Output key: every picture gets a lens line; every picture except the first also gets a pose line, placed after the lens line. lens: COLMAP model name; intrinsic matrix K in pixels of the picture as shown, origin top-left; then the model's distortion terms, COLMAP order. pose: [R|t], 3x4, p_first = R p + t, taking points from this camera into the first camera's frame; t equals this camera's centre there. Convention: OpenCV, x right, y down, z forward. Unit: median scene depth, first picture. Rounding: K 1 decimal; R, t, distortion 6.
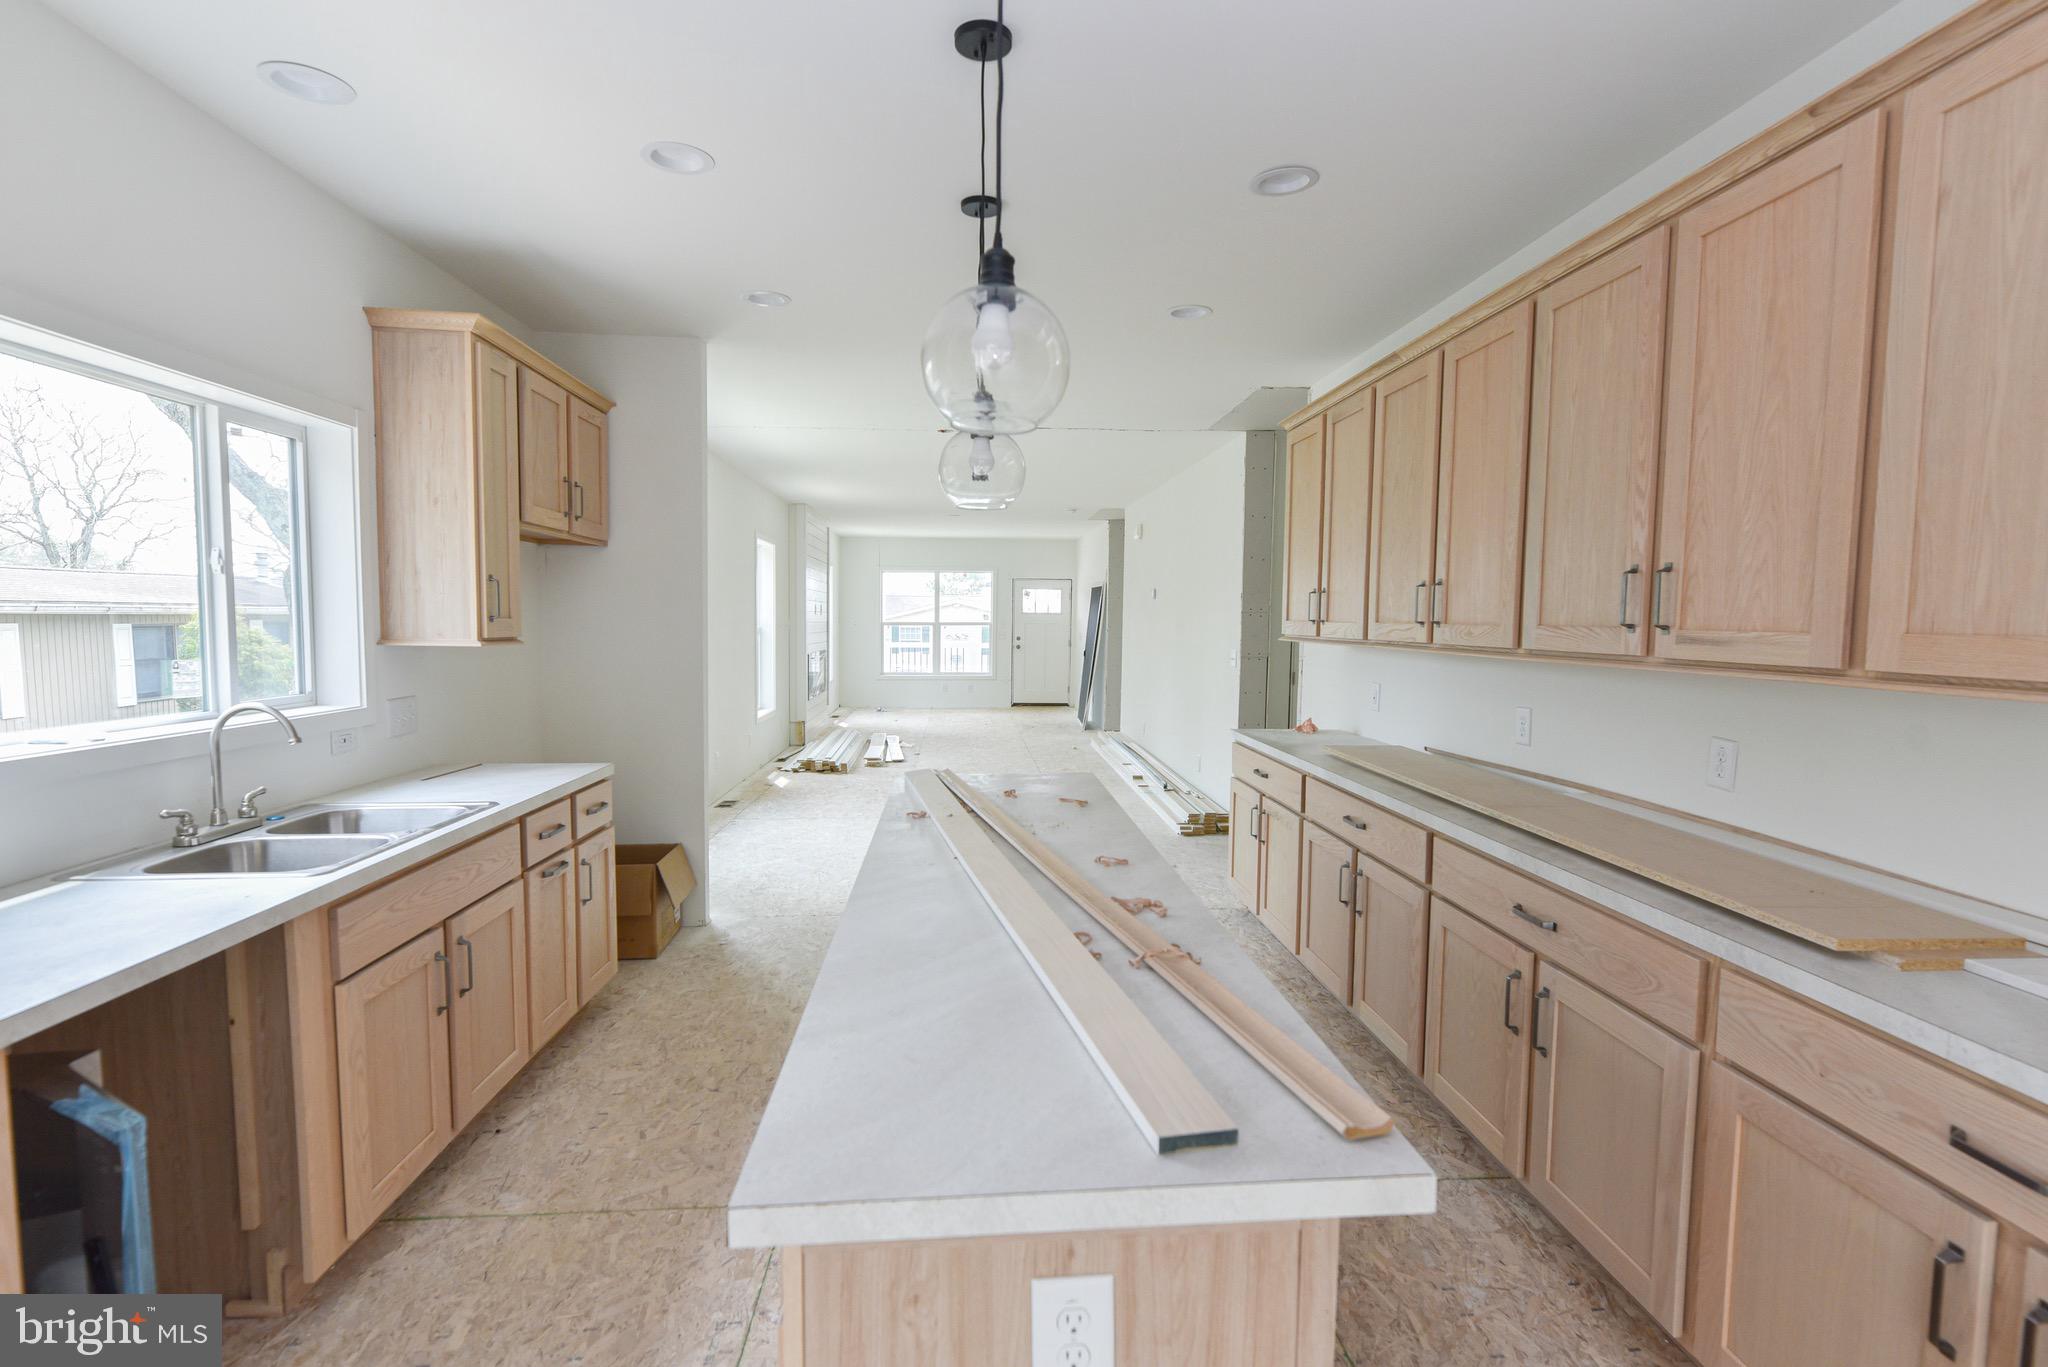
lens RADIAL K [[995.5, 0, 1049.7], [0, 995.5, 685.9], [0, 0, 1]] dist [0.000282, 0.000021]
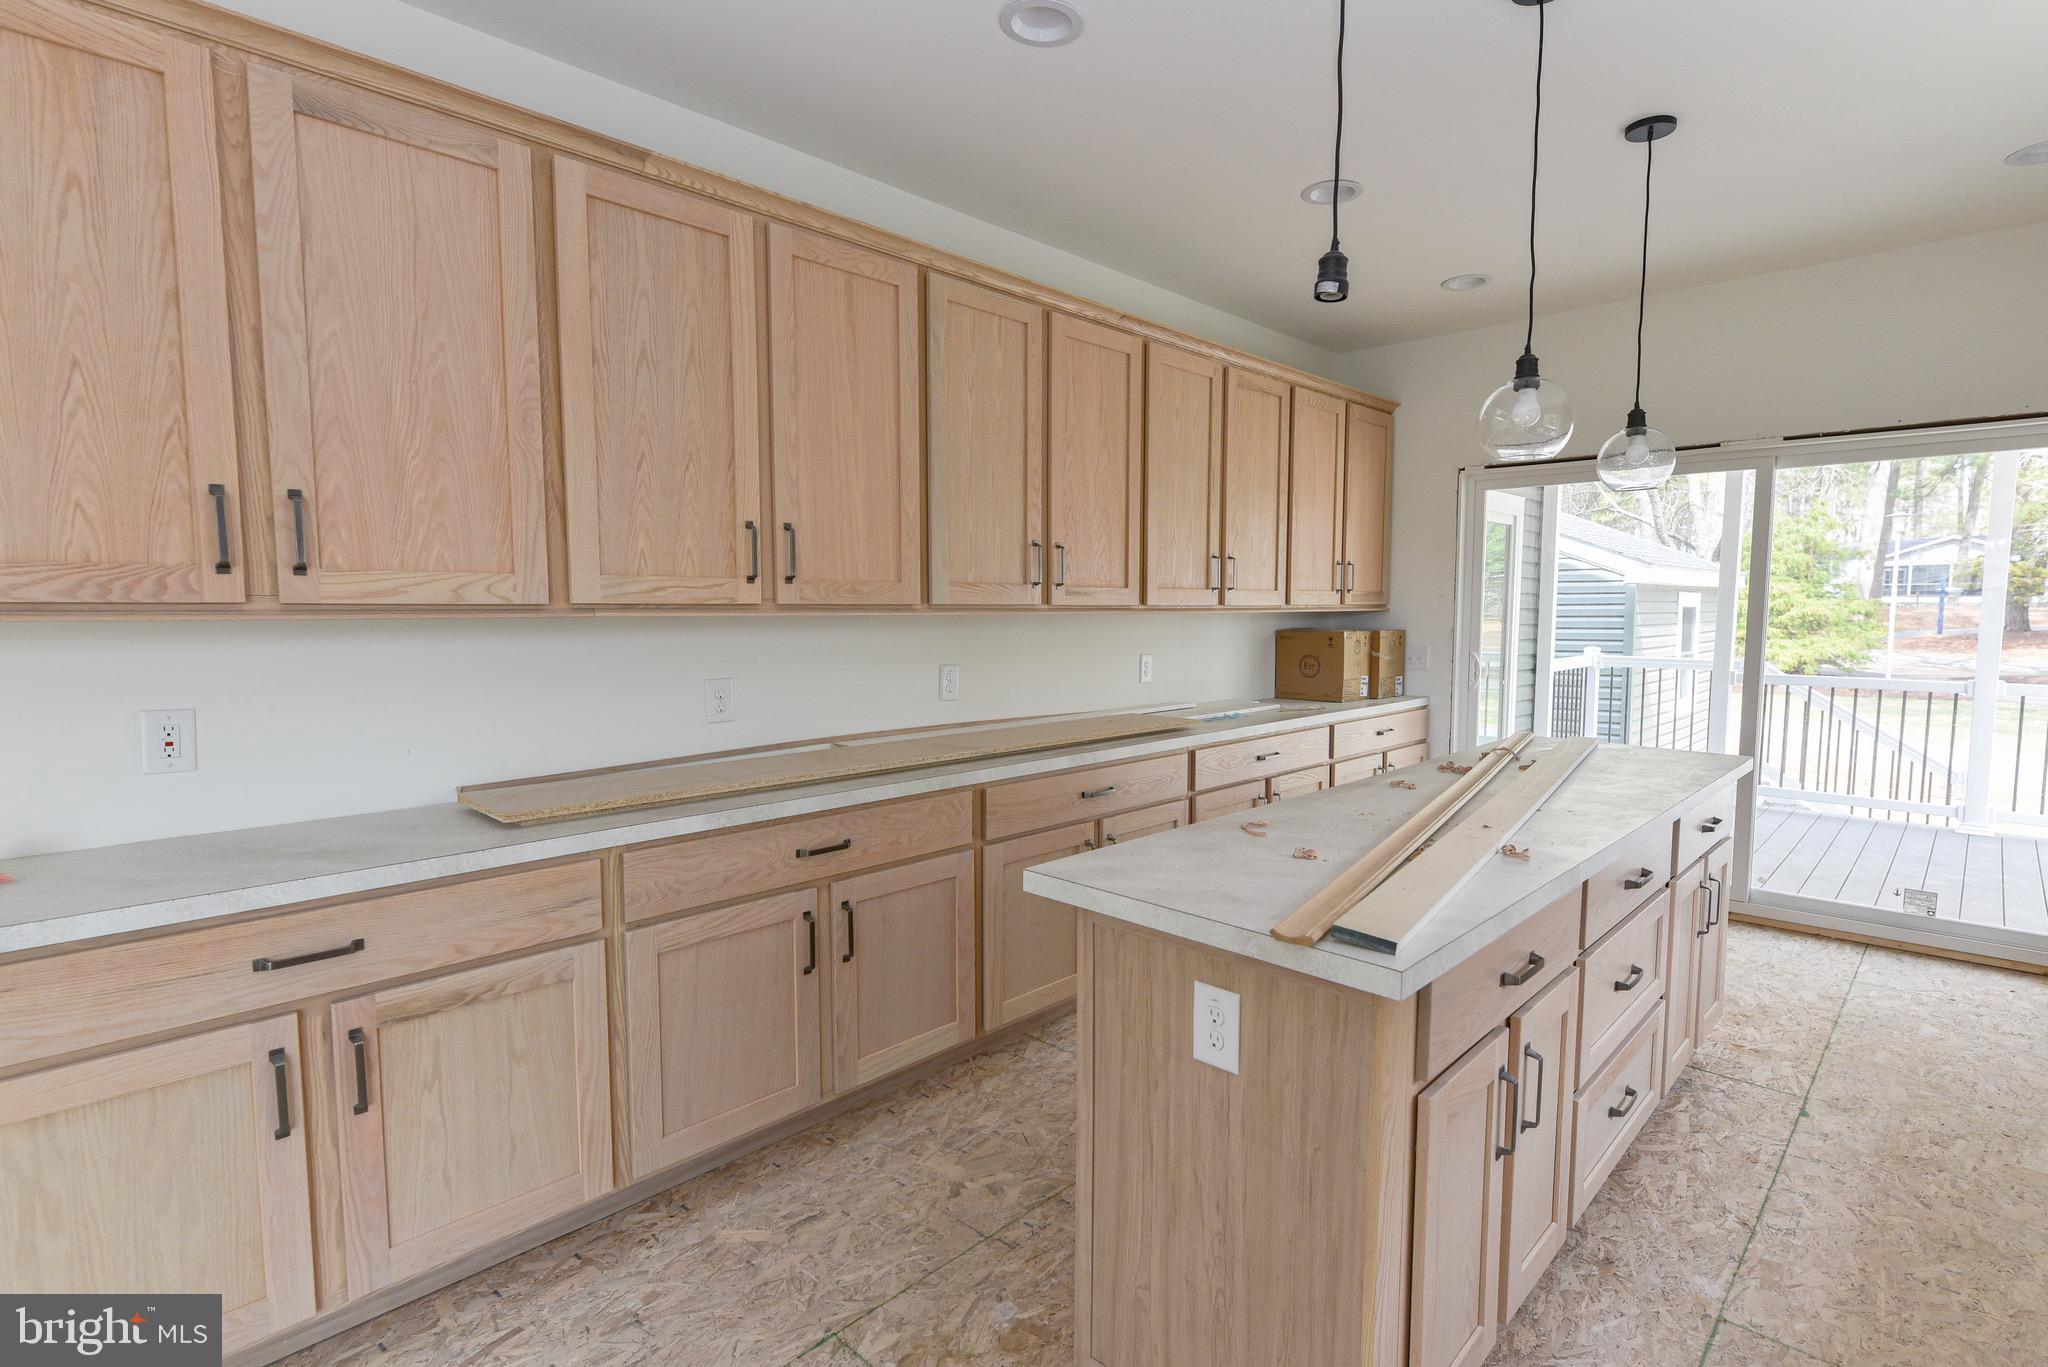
lens RADIAL K [[995.5, 0, 1049.7], [0, 995.5, 685.9], [0, 0, 1]] dist [0.000282, 0.000021]
pose [[-0.662740, -0.074247, 0.745160, -0.481766], [0.042390, 0.989758, 0.136320, -0.105728], [-0.747649, 0.121932, -0.652804, 1.873242]]
